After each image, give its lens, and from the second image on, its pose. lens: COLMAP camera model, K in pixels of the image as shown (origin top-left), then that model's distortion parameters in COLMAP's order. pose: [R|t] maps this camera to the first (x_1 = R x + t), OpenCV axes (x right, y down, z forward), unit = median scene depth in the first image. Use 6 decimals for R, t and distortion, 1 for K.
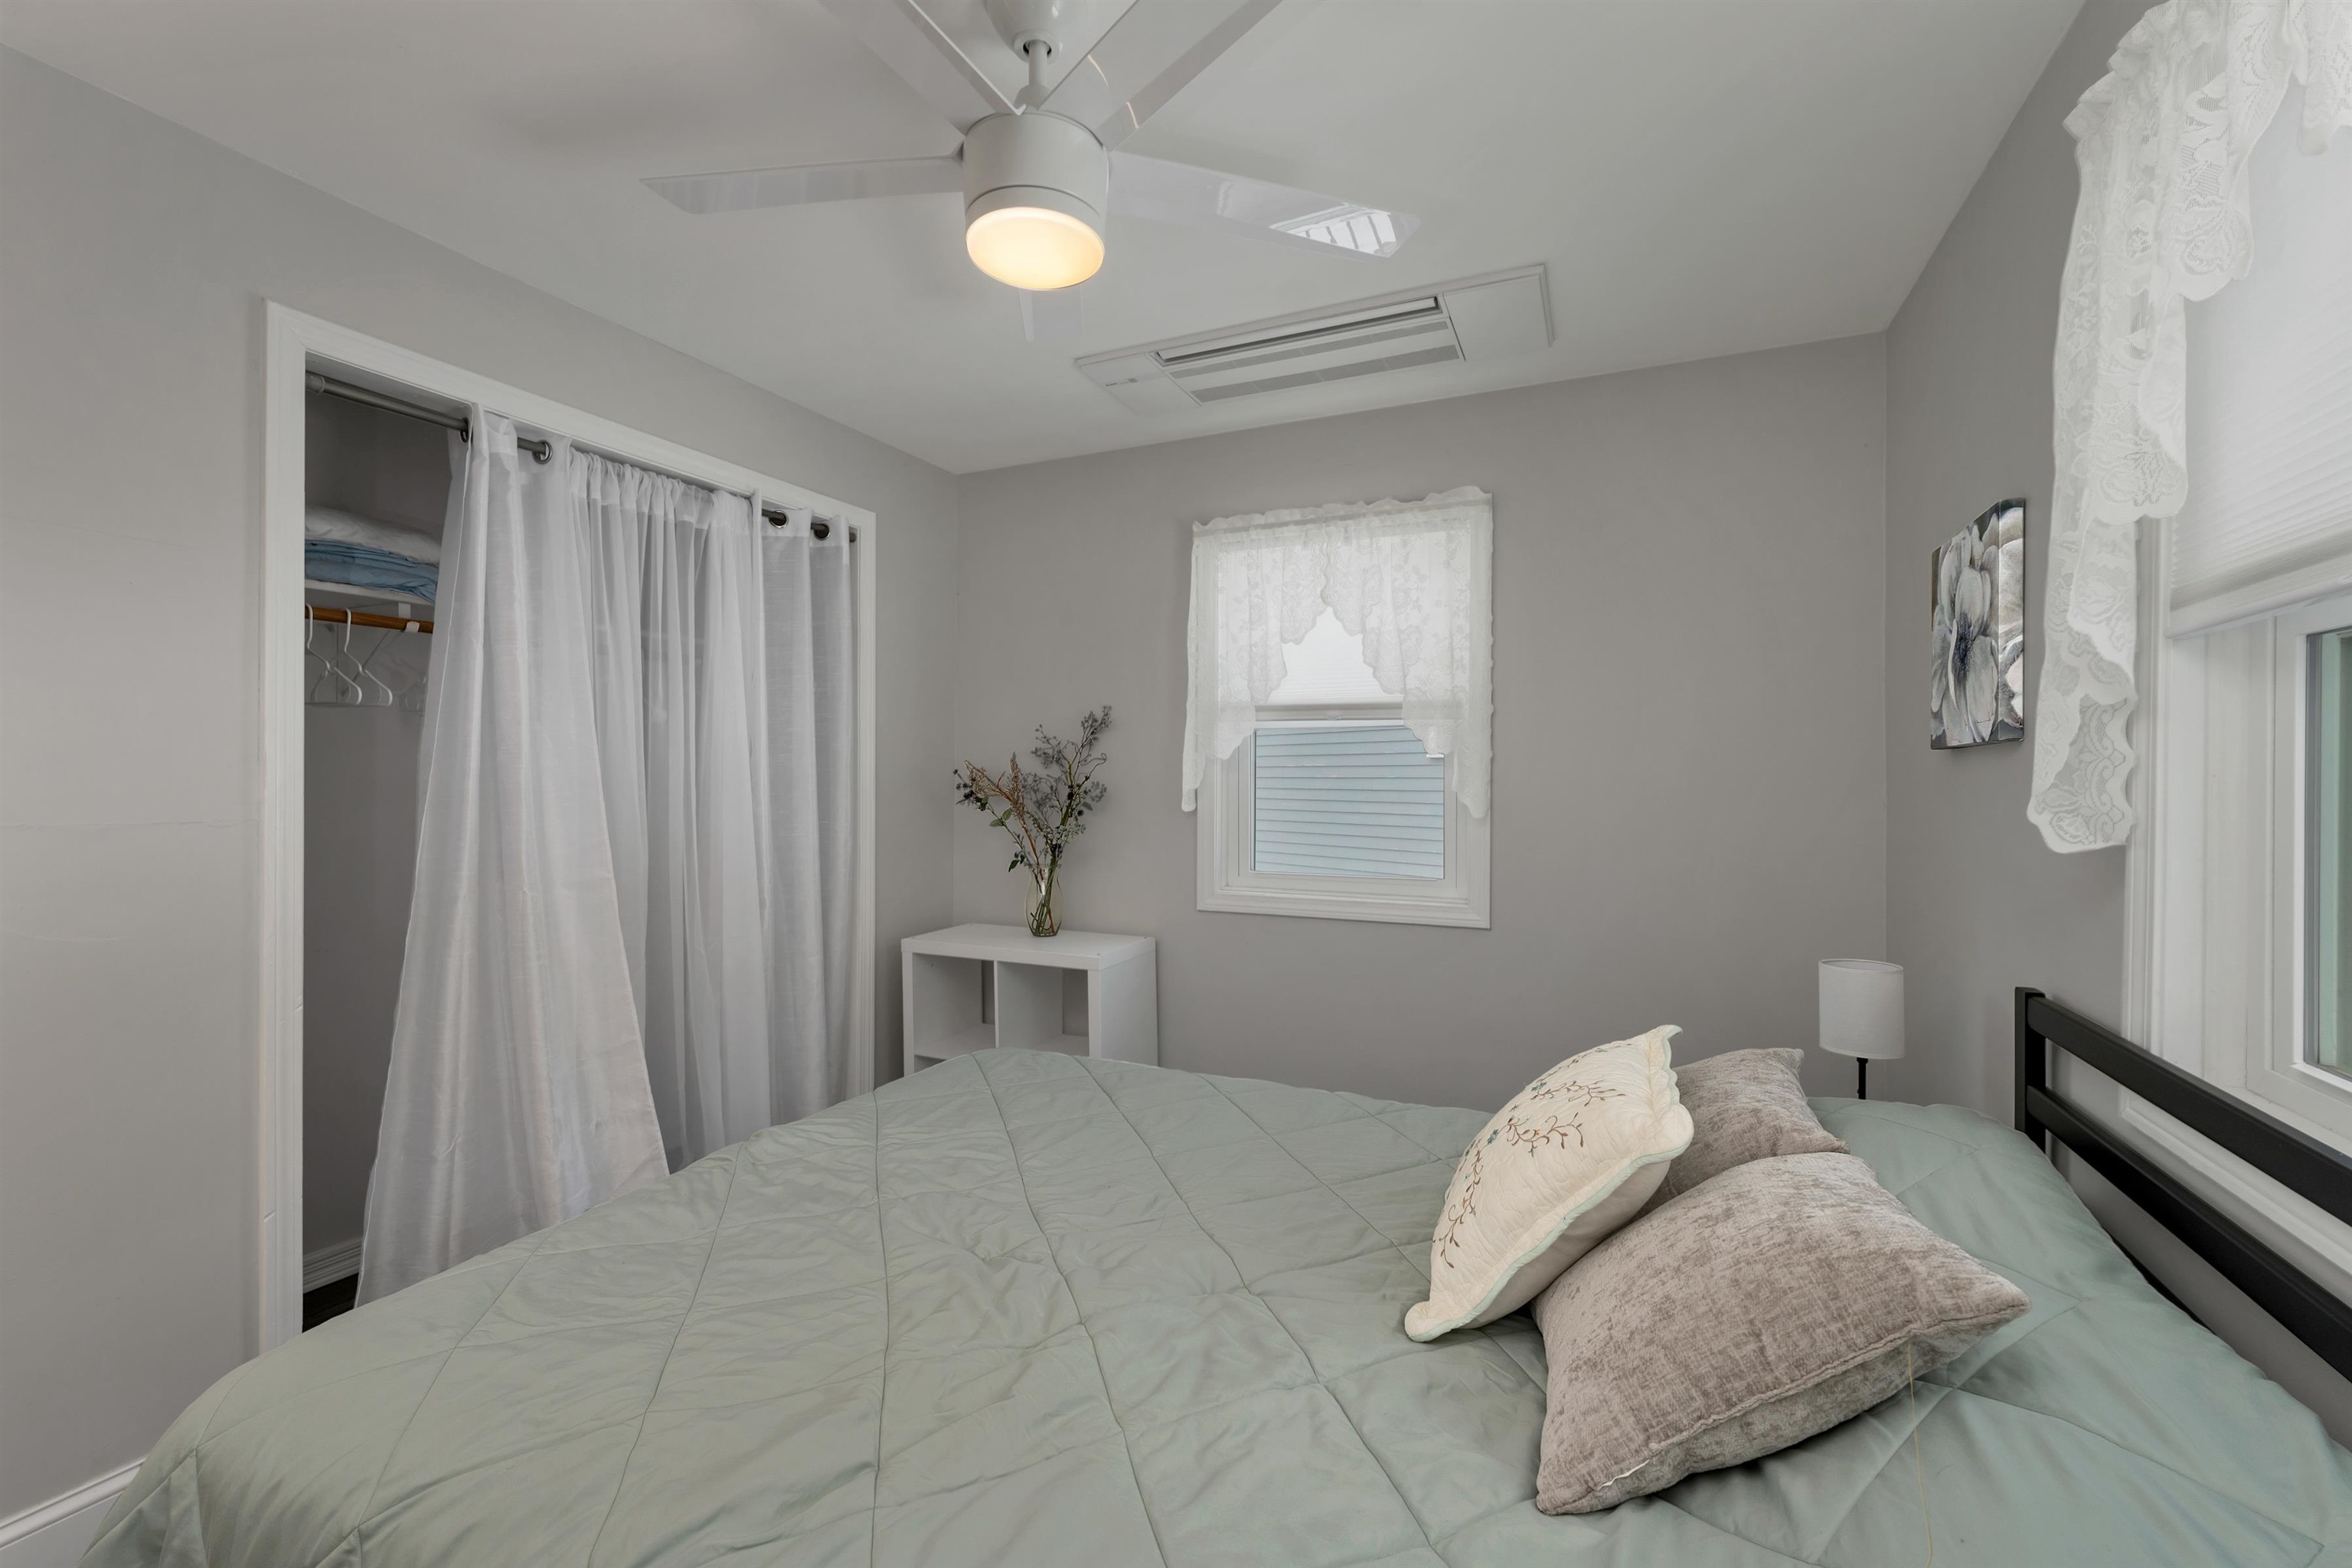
lens RADIAL K [[984.0, 0, 1176.0], [0, 984.0, 784.0], [0, 0, 1]] dist [0.000335, -0.000366]
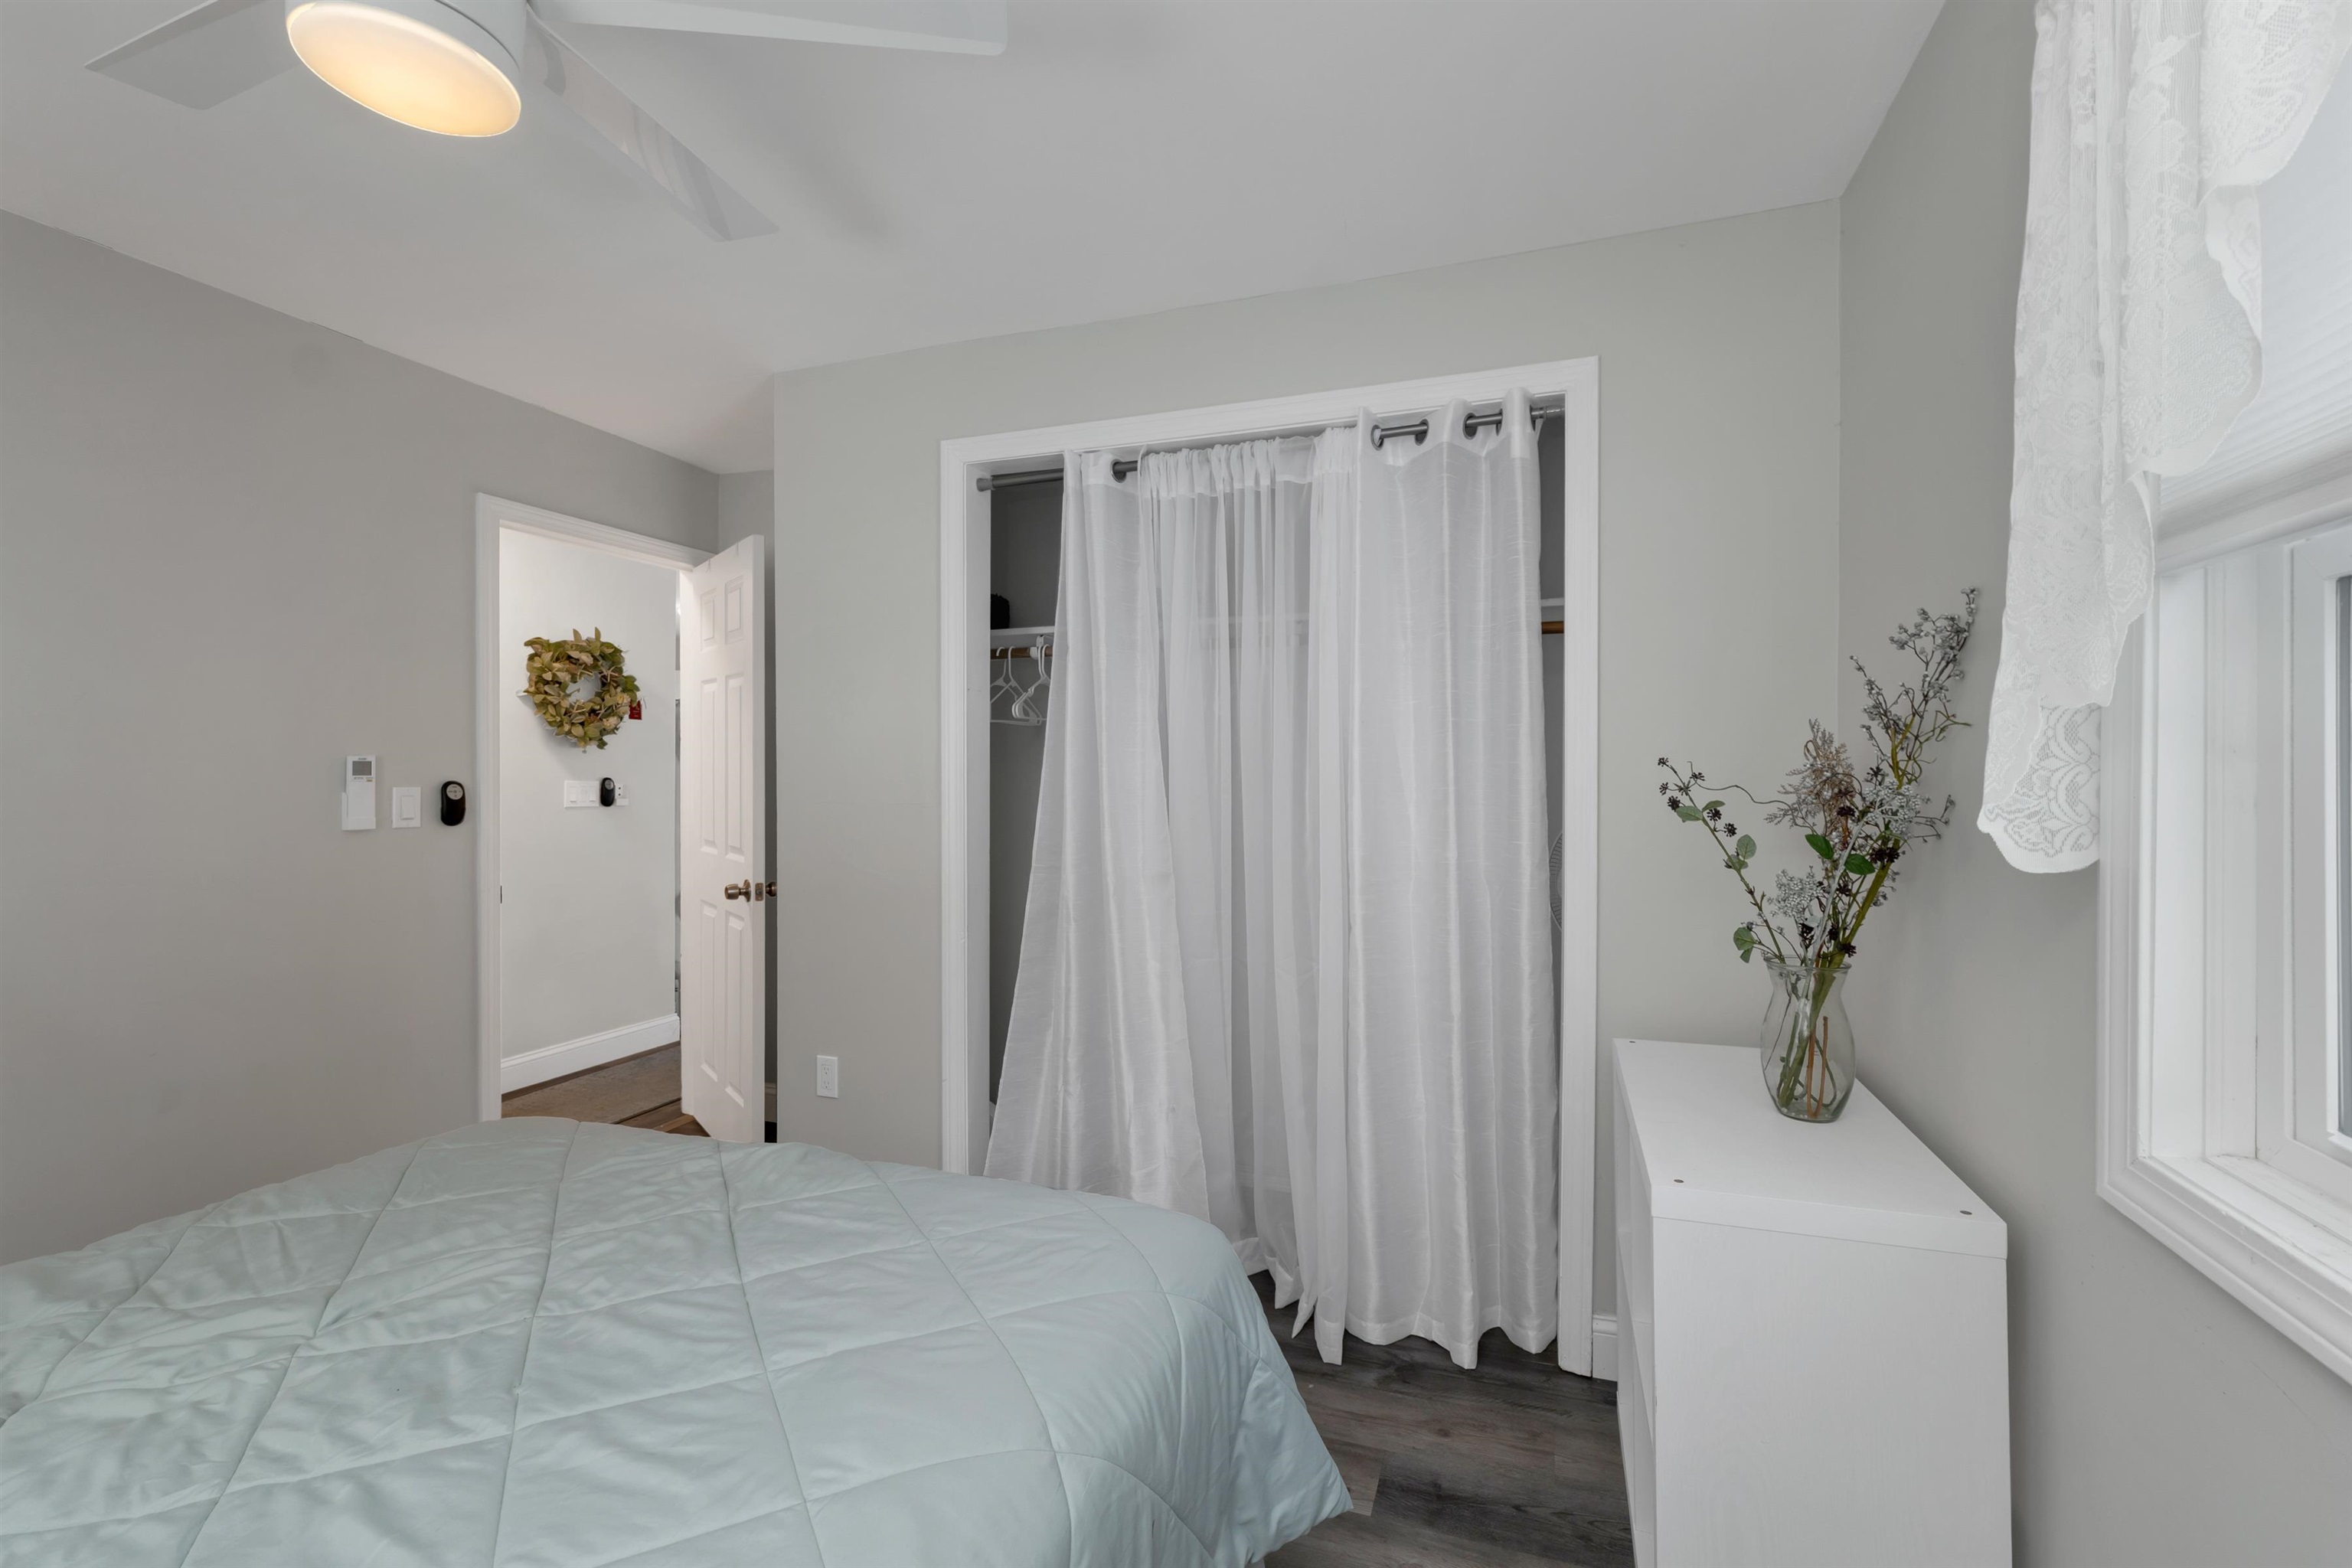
lens RADIAL K [[984.0, 0, 1176.0], [0, 984.0, 784.0], [0, 0, 1]] dist [0.000335, -0.000366]
pose [[0.103595, 0.009219, -0.994577, 0.377442], [-0.001015, 0.999958, 0.009163, -0.004755], [0.994619, 0.000061, 0.103600, 0.831441]]
